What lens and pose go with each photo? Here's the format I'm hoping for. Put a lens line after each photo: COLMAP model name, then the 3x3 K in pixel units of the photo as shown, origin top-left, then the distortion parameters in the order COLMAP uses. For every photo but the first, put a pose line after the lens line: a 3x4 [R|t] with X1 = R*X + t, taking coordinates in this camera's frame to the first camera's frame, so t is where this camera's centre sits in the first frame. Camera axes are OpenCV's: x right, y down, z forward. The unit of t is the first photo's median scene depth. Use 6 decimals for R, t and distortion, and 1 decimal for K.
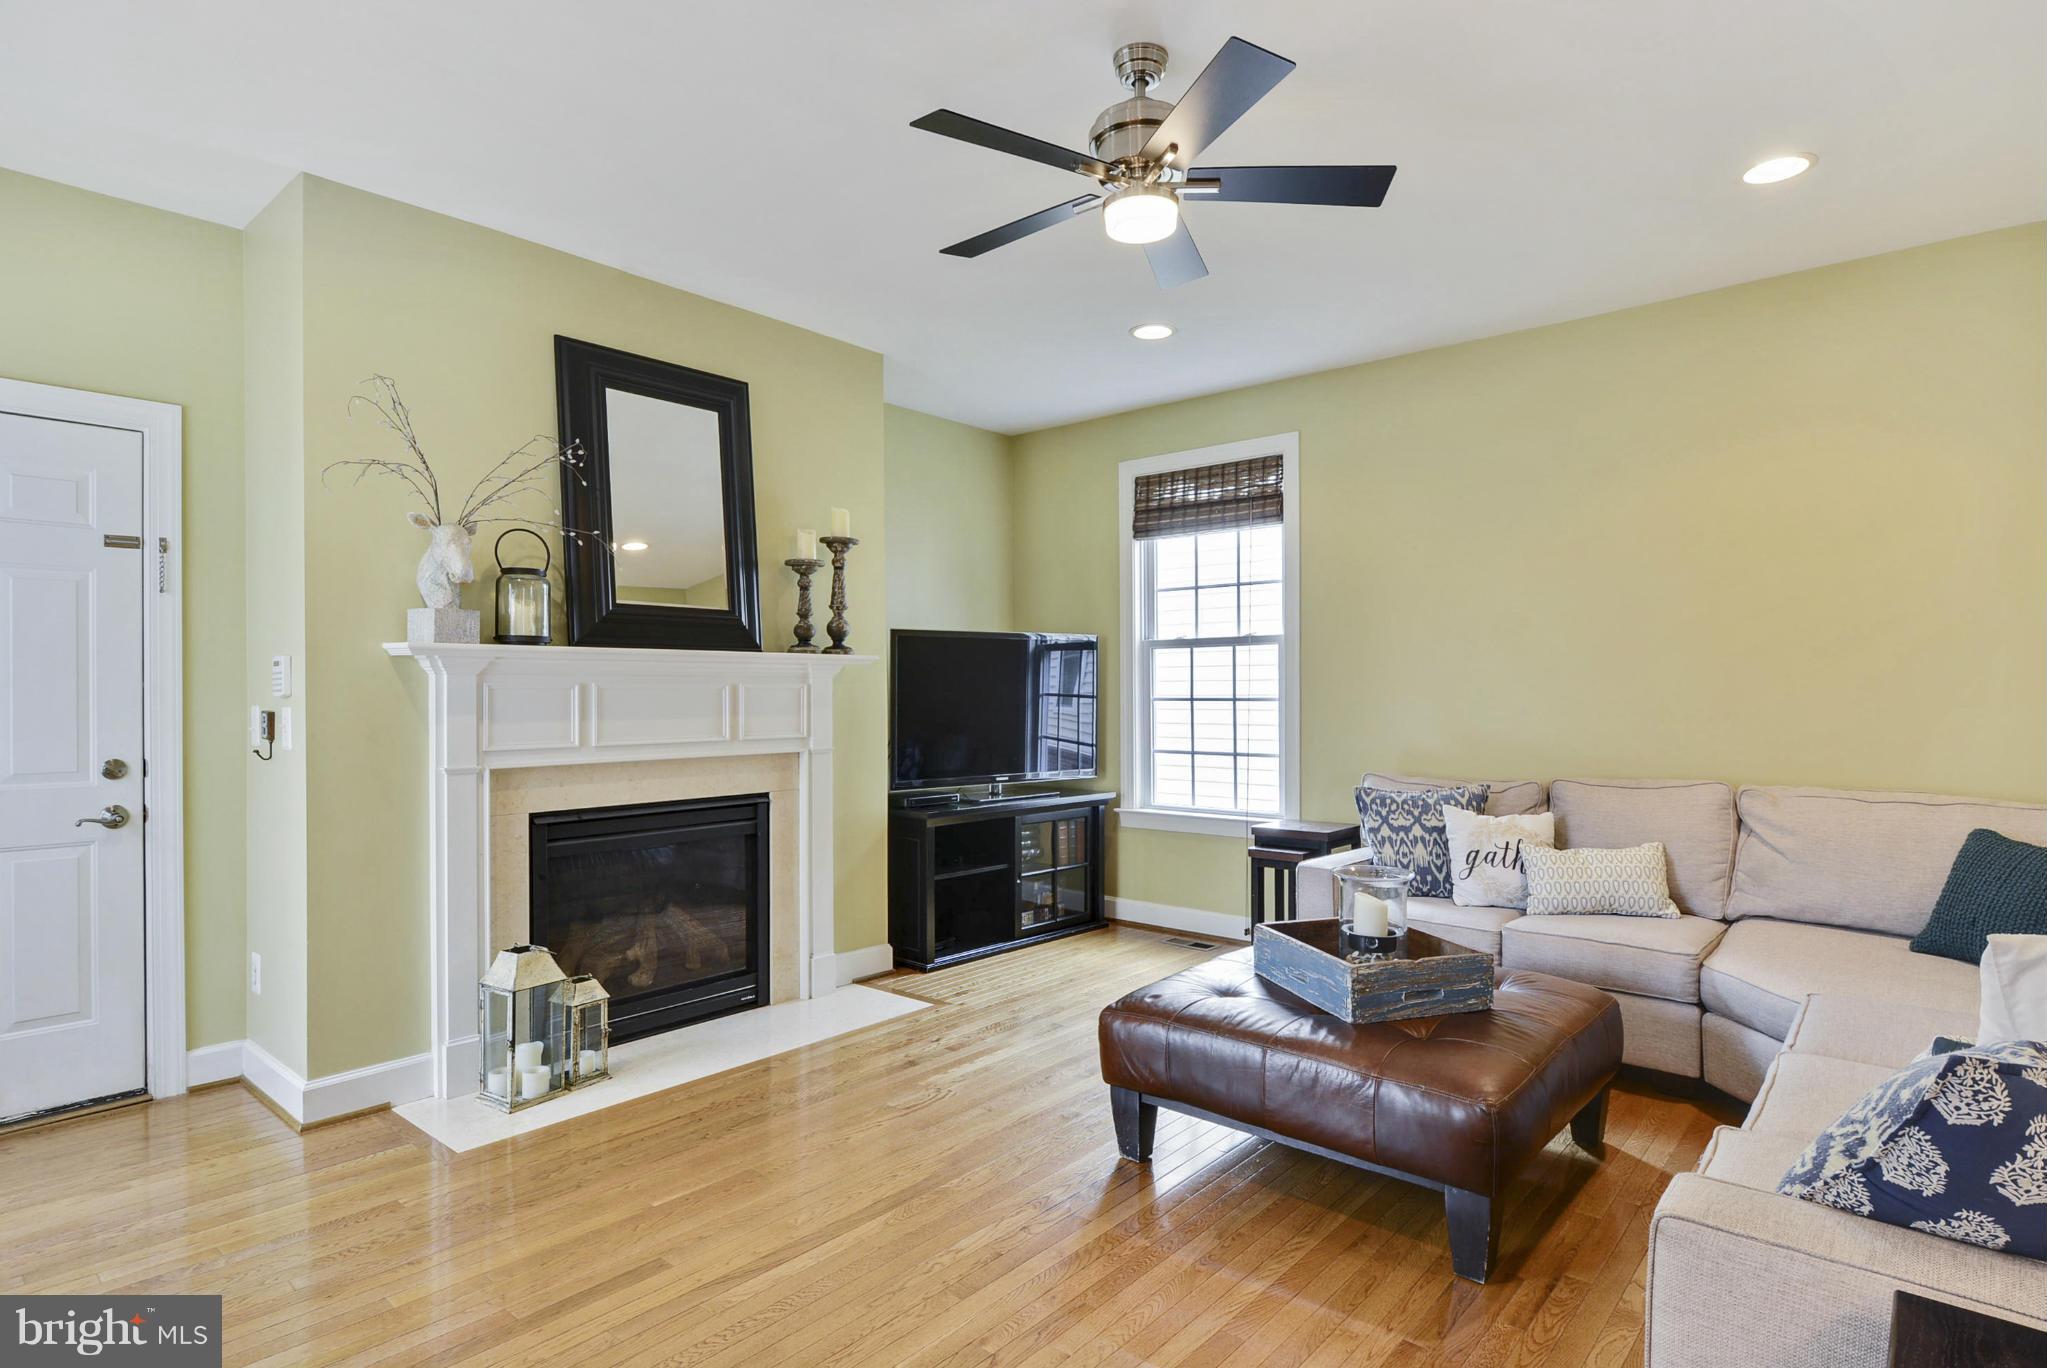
lens RADIAL K [[1084.4, 0, 1029.6], [0, 1084.4, 693.0], [0, 0, 1]] dist [-0.003819, -0.000714]
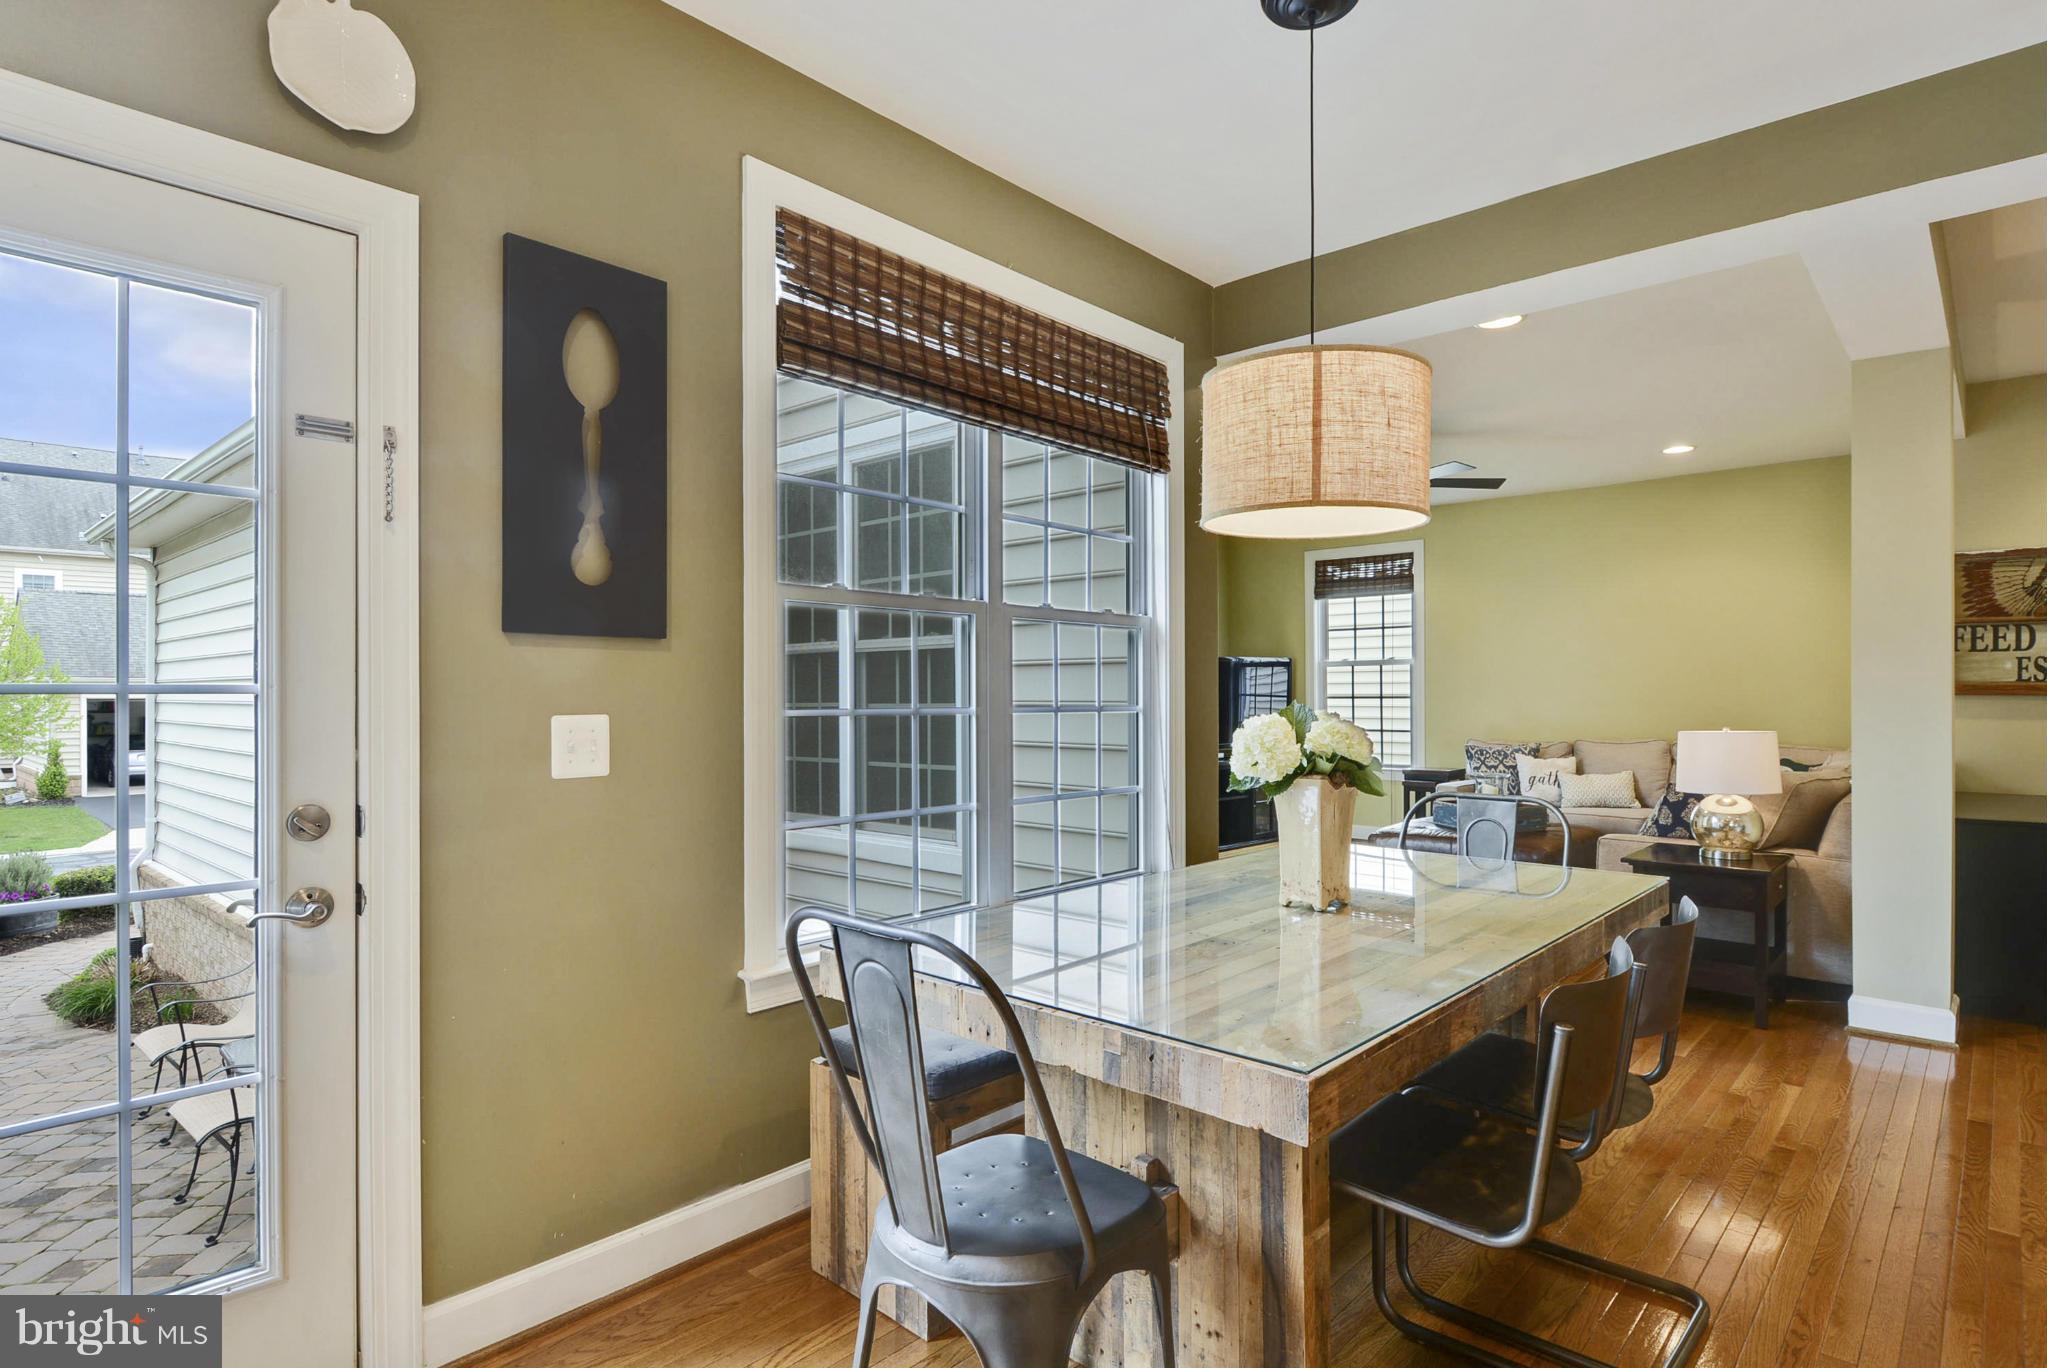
lens RADIAL K [[1071.2, 0, 1023.5], [0, 1071.2, 684.0], [0, 0, 1]] dist [-0.002332, -0.000752]
pose [[0.999415, -0.000400, -0.034207, -0.389634], [0.000062, 0.999951, -0.009883, 0.001775], [0.034210, 0.009875, 0.999366, -0.845085]]
